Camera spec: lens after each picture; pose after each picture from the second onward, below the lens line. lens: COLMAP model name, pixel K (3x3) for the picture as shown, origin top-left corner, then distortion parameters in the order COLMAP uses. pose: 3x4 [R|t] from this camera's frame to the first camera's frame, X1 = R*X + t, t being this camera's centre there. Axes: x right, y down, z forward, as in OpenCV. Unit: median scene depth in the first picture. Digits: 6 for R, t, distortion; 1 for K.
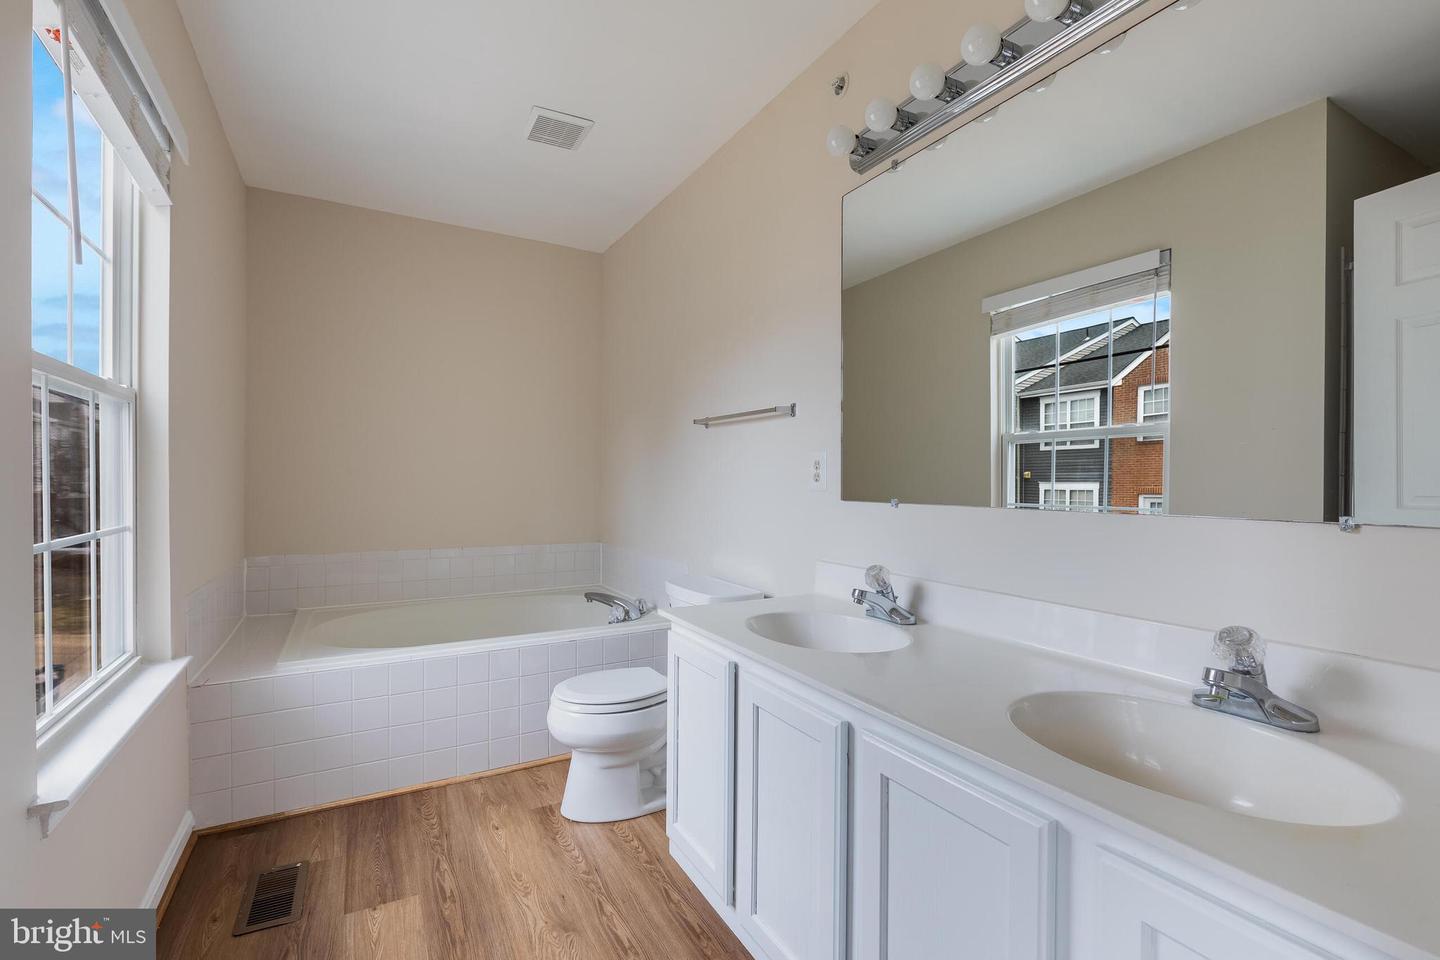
lens RADIAL K [[654.2, 0, 718.0], [0, 654.2, 477.9], [0, 0, 1]] dist [0.005897, 0.000453]
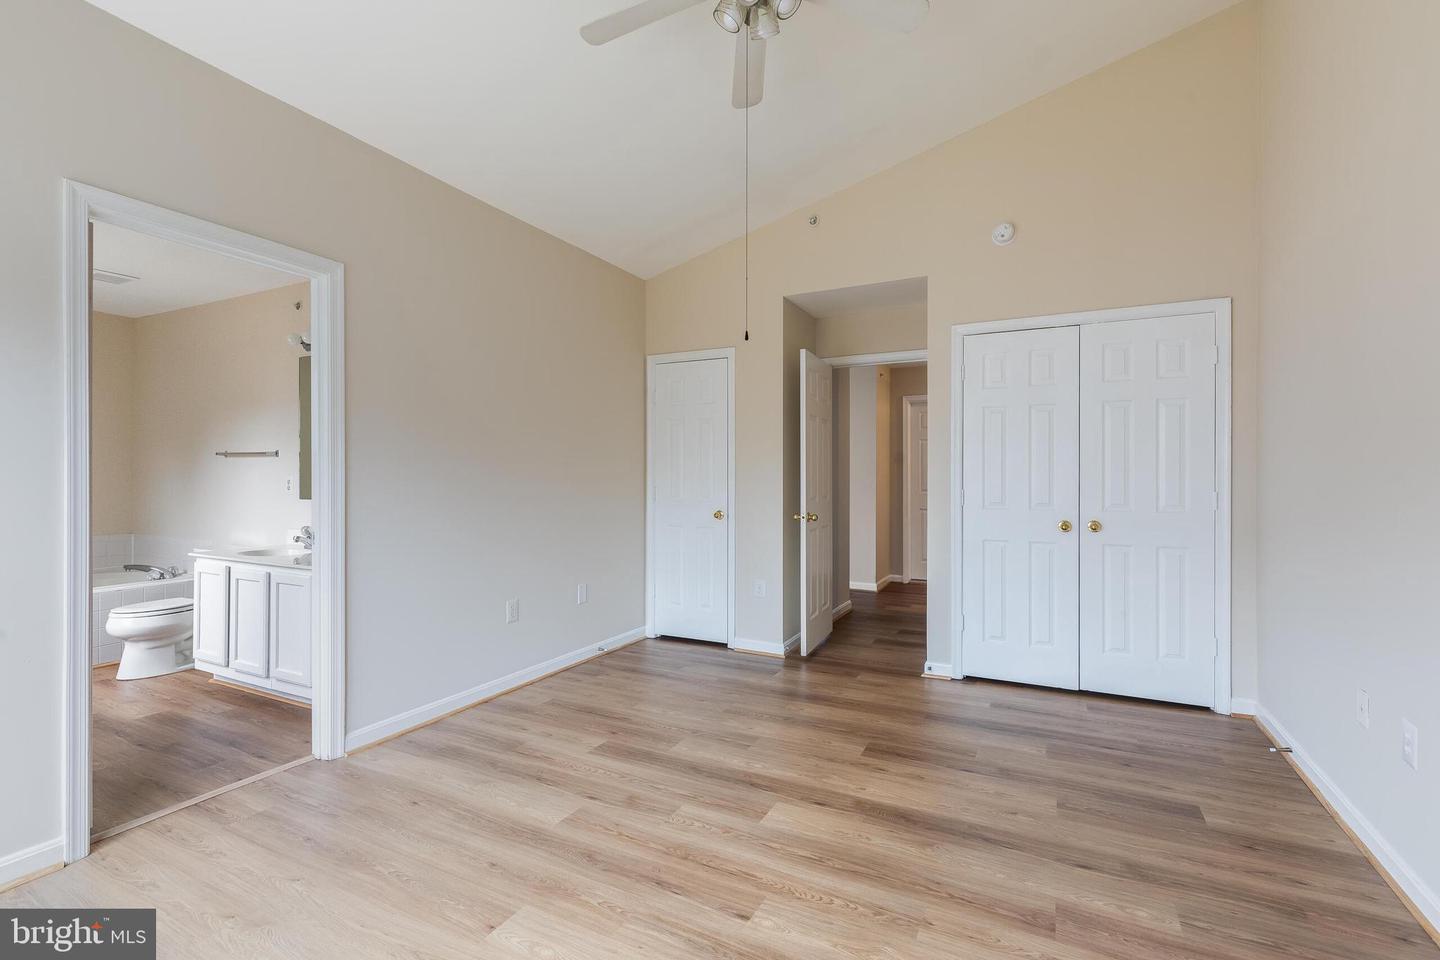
lens RADIAL K [[654.2, 0, 724.5], [0, 654.2, 473.1], [0, 0, 1]] dist [0.005897, 0.000453]
pose [[0.830307, 0.001414, 0.557305, 0.131166], [0.002045, 0.999982, -0.005584, -0.031068], [-0.557303, 0.005777, 0.830289, -1.366876]]
